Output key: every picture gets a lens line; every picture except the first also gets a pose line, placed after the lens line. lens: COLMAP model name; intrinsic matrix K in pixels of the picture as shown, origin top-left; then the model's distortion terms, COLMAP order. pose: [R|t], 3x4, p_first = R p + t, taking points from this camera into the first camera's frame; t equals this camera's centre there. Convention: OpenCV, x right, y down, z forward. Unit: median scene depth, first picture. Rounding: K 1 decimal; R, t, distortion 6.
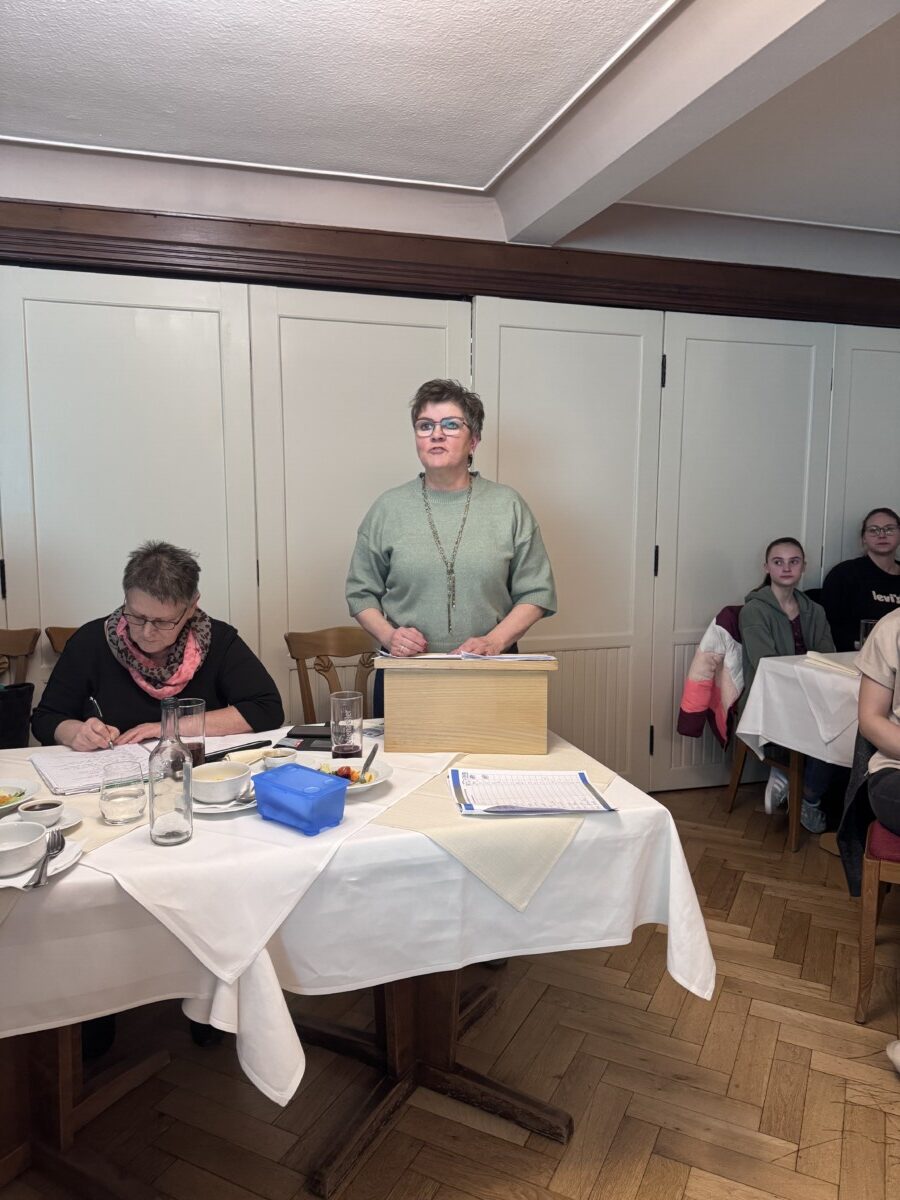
lens RADIAL K [[850.4, 0, 449.9], [0, 850.4, 604.3], [0, 0, 1]] dist [0.043349, -0.005236]
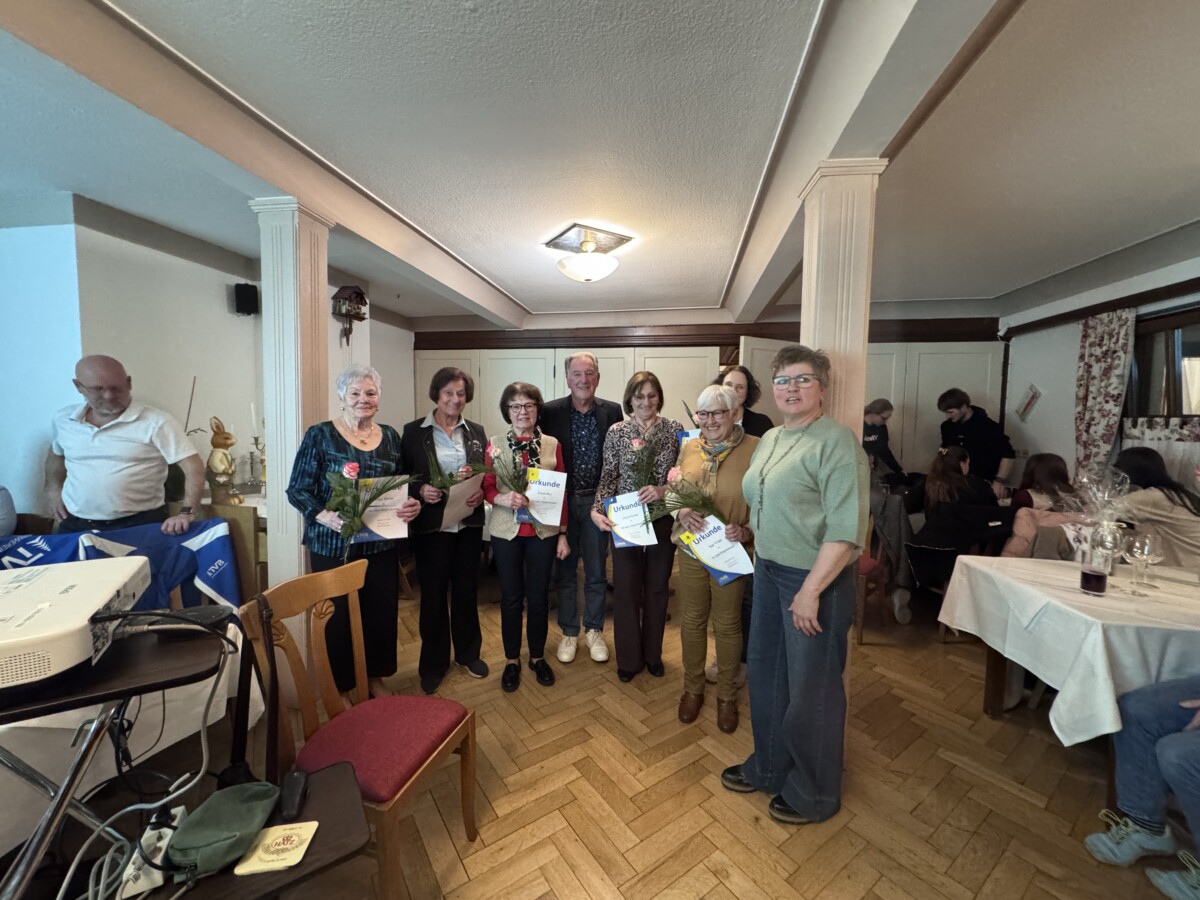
lens RADIAL K [[482.2, 0, 600.7], [0, 482.2, 451.1], [0, 0, 1]] dist [-0.000408, -0.000053]
pose [[0.886719, 0.043593, -0.460249, 0.420899], [-0.070092, 0.996713, -0.040633, 0.043466], [0.456965, 0.068290, 0.886859, -0.452057]]
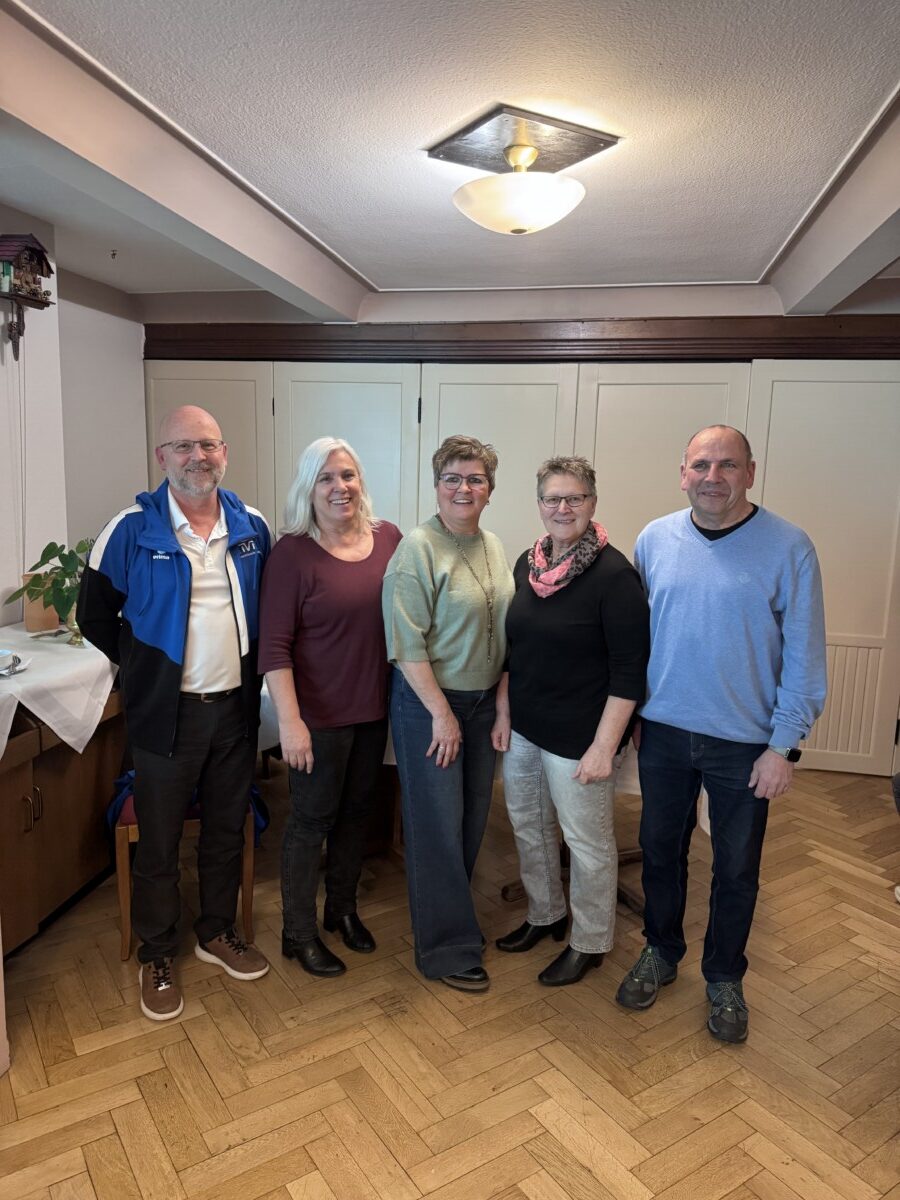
lens RADIAL K [[850.4, 0, 449.9], [0, 850.4, 604.3], [0, 0, 1]] dist [0.043349, -0.005236]
pose [[0.875542, 0.100385, -0.472599, 0.297543], [-0.087509, 0.994947, 0.049218, -0.021277], [0.475152, -0.001736, 0.879902, -0.373633]]
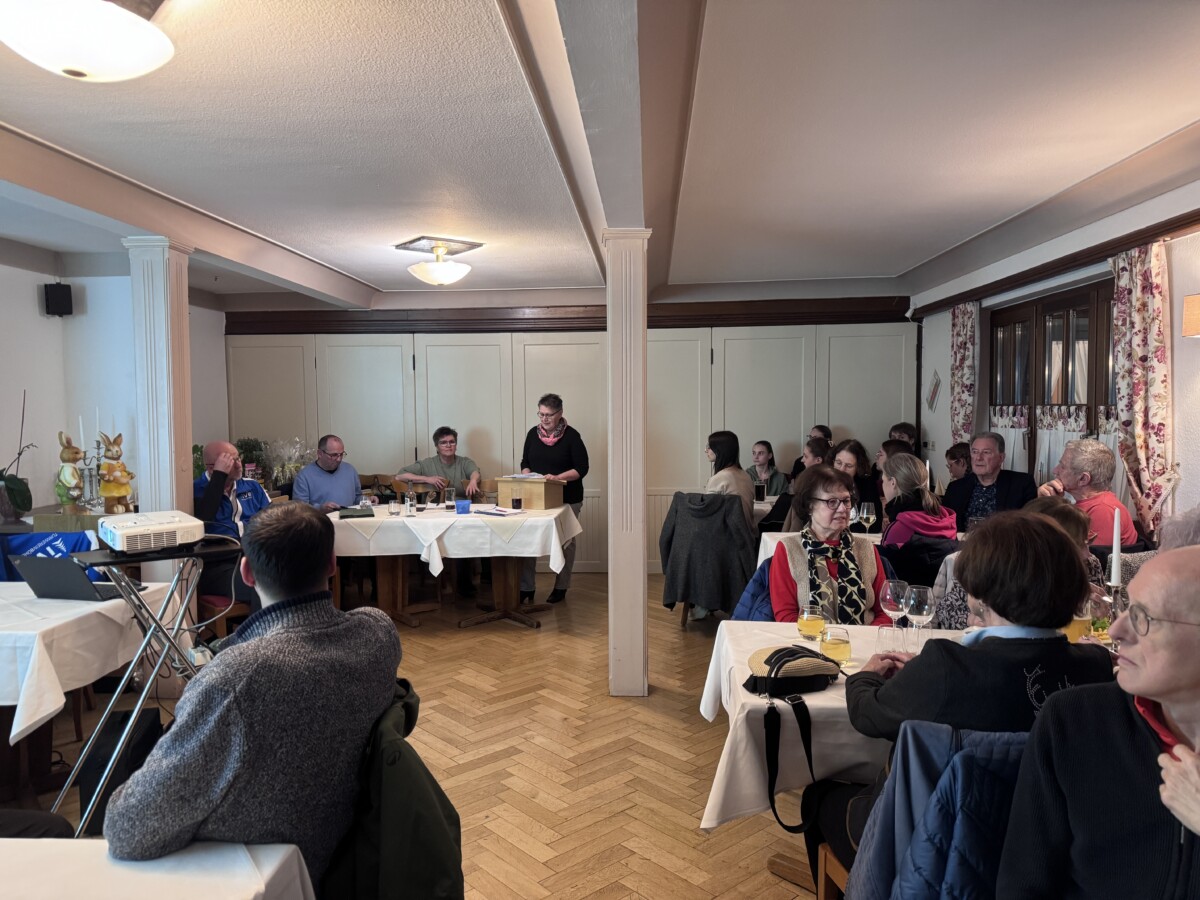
lens RADIAL K [[850.4, 0, 602.1], [0, 850.4, 454.9], [0, 0, 1]] dist [0.043349, -0.005236]
pose [[0.931407, 0.010777, -0.363820, 0.875062], [-0.033824, 0.997799, -0.057035, 0.092718], [0.362405, 0.065429, 0.929721, -1.092841]]
